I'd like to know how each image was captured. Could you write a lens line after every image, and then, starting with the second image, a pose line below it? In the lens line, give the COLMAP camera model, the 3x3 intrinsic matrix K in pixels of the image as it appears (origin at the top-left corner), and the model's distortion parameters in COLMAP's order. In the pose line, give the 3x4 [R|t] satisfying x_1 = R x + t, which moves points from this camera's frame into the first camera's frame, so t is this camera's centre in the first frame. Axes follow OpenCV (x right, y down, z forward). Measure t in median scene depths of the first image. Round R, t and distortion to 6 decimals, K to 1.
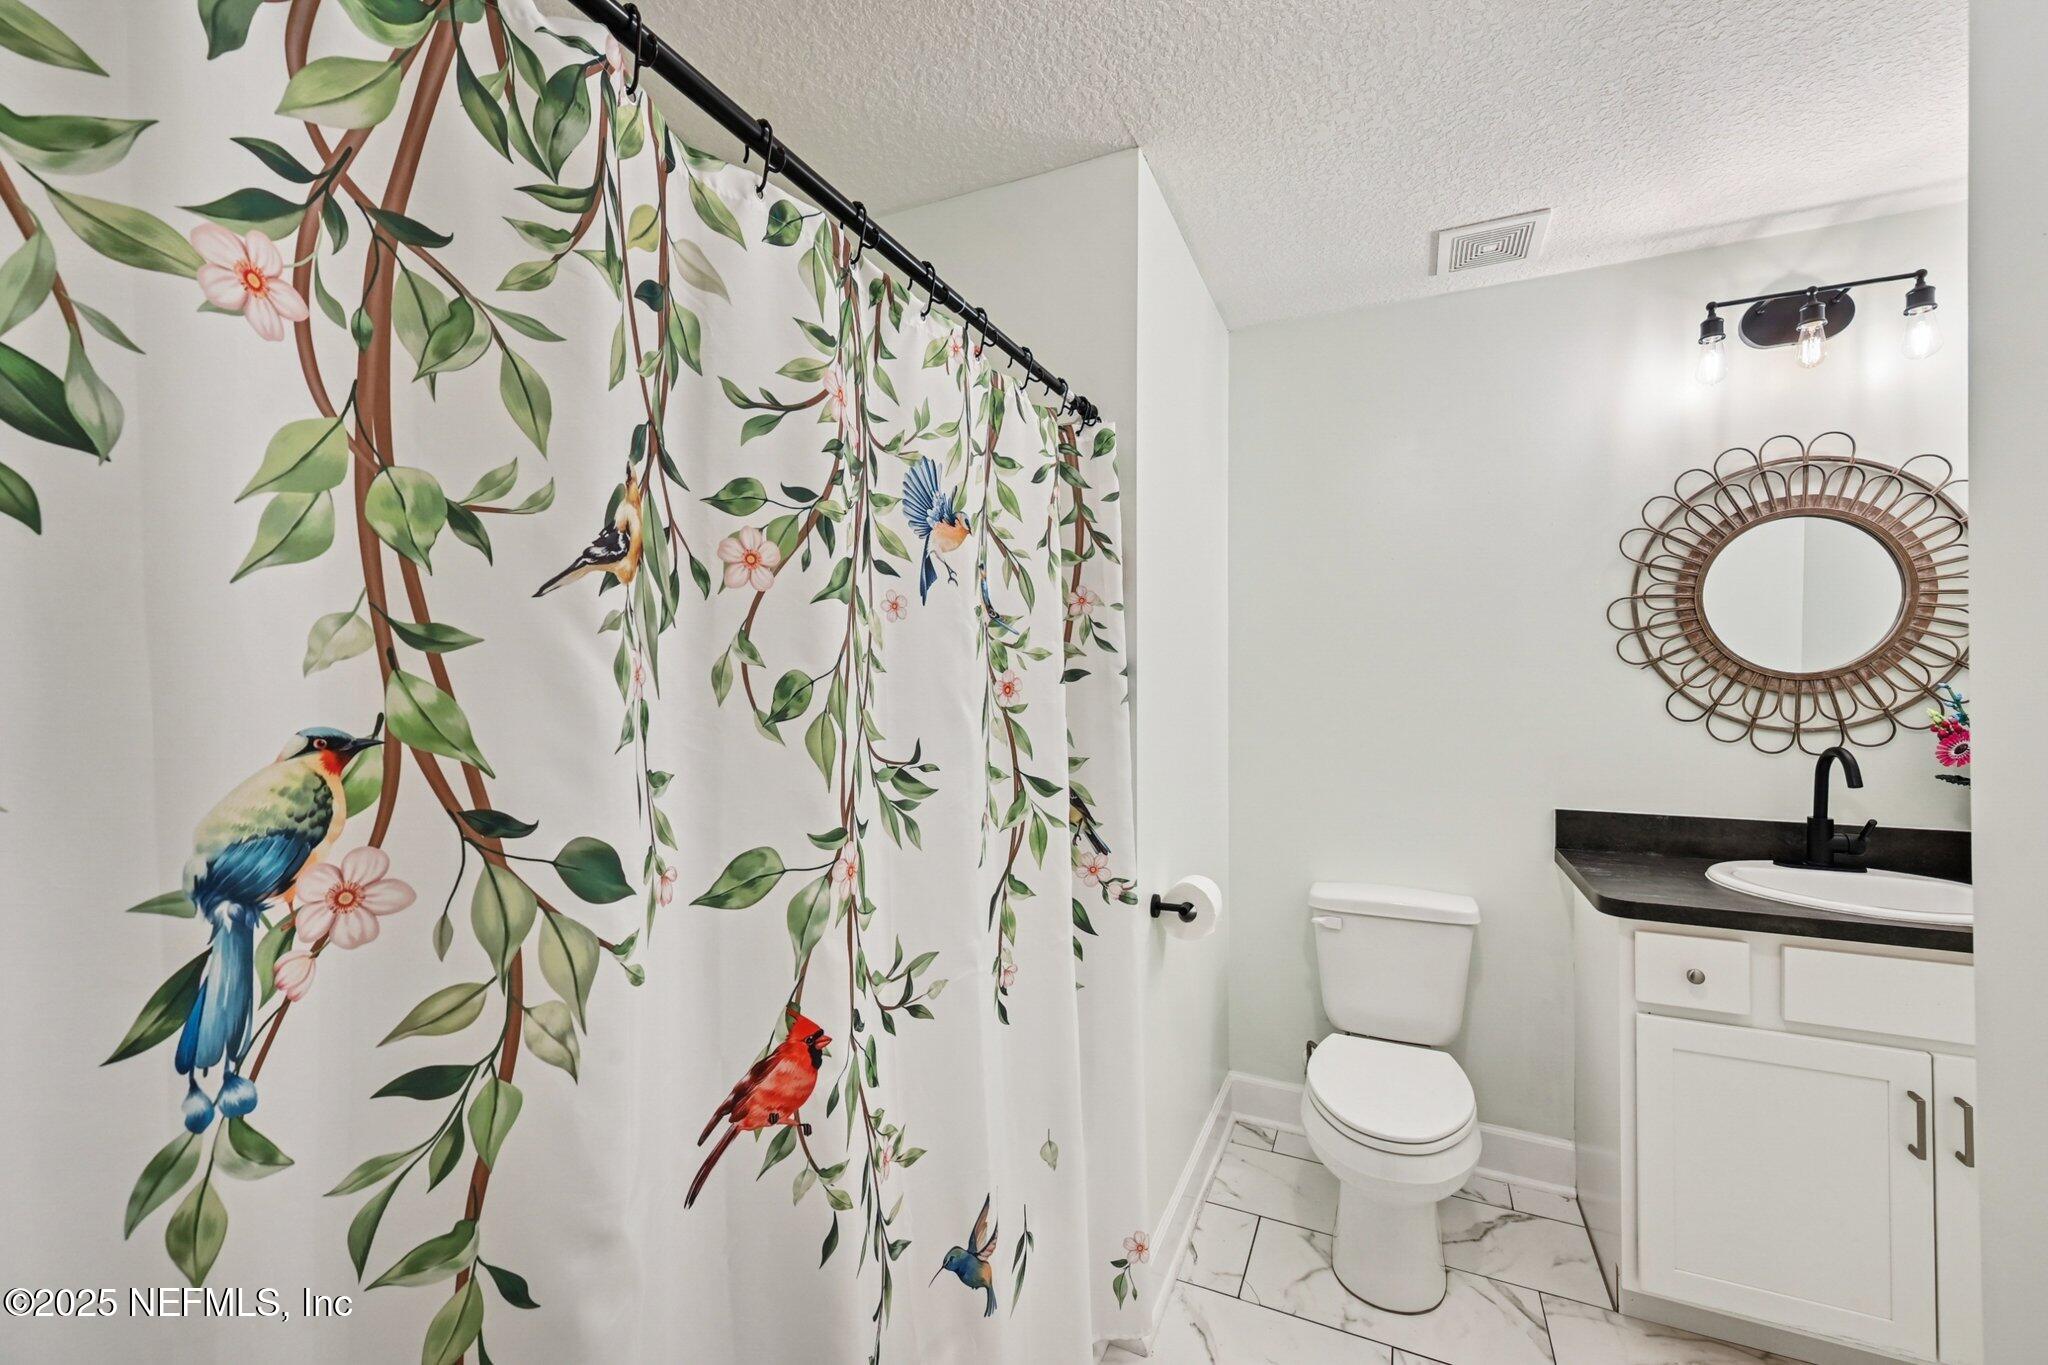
lens RADIAL K [[807.8, 0, 1032.8], [0, 807.8, 683.5], [0, 0, 1]] dist [-0.006872, 0.000038]
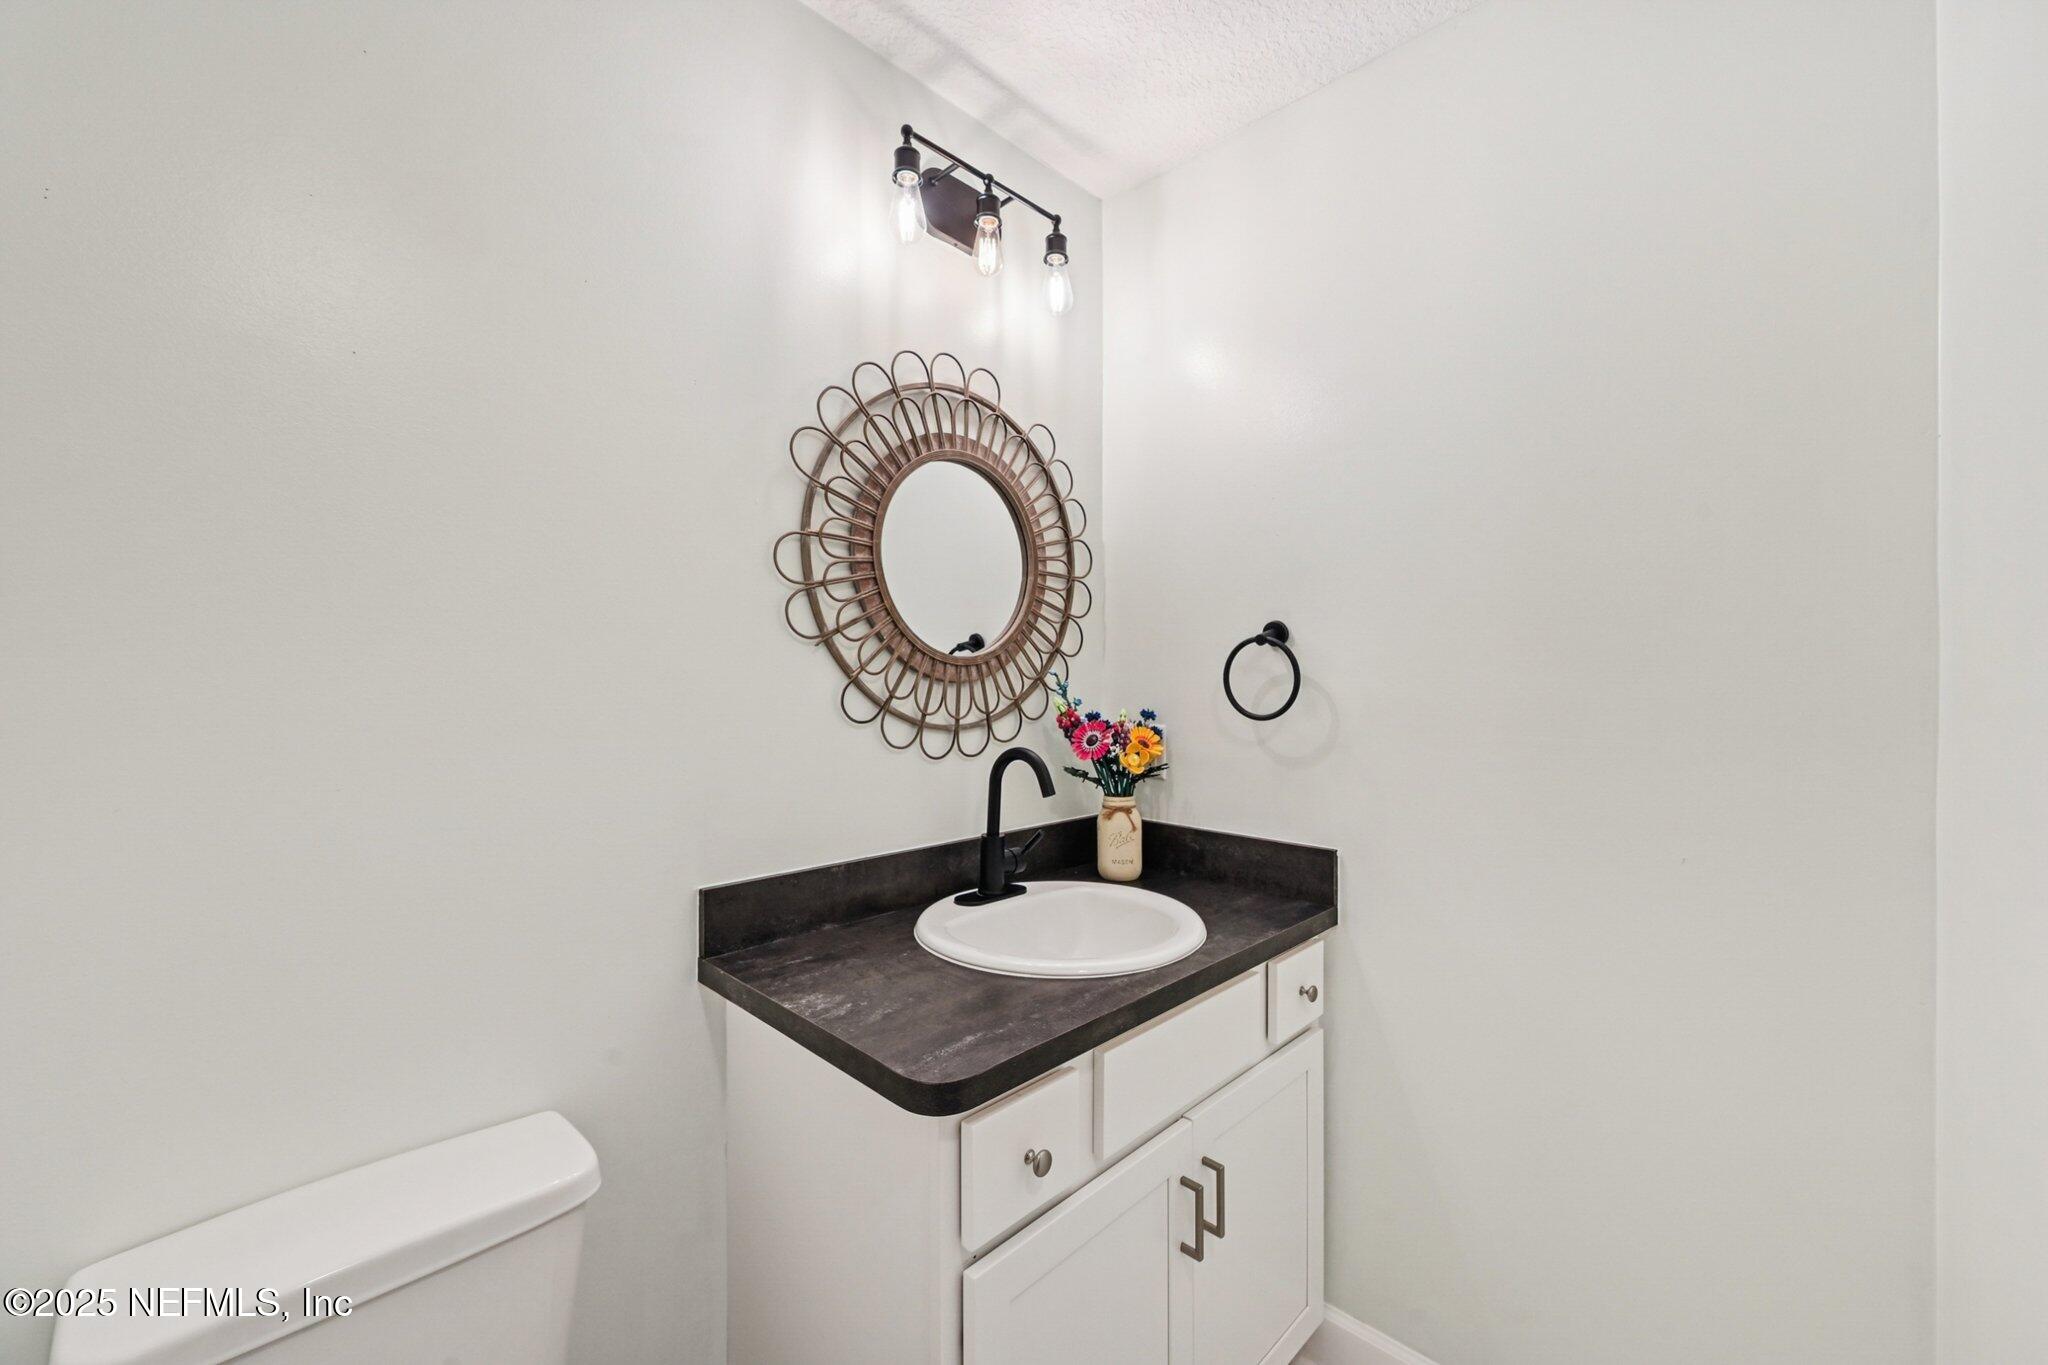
lens RADIAL K [[807.8, 0, 1041.4], [0, 807.8, 680.5], [0, 0, 1]] dist [-0.006872, 0.000038]
pose [[0.344912, -0.002440, 0.938632, 0.216956], [0.000876, 0.999997, 0.002278, 0.008864], [-0.938635, 0.000037, 0.344913, 0.627091]]
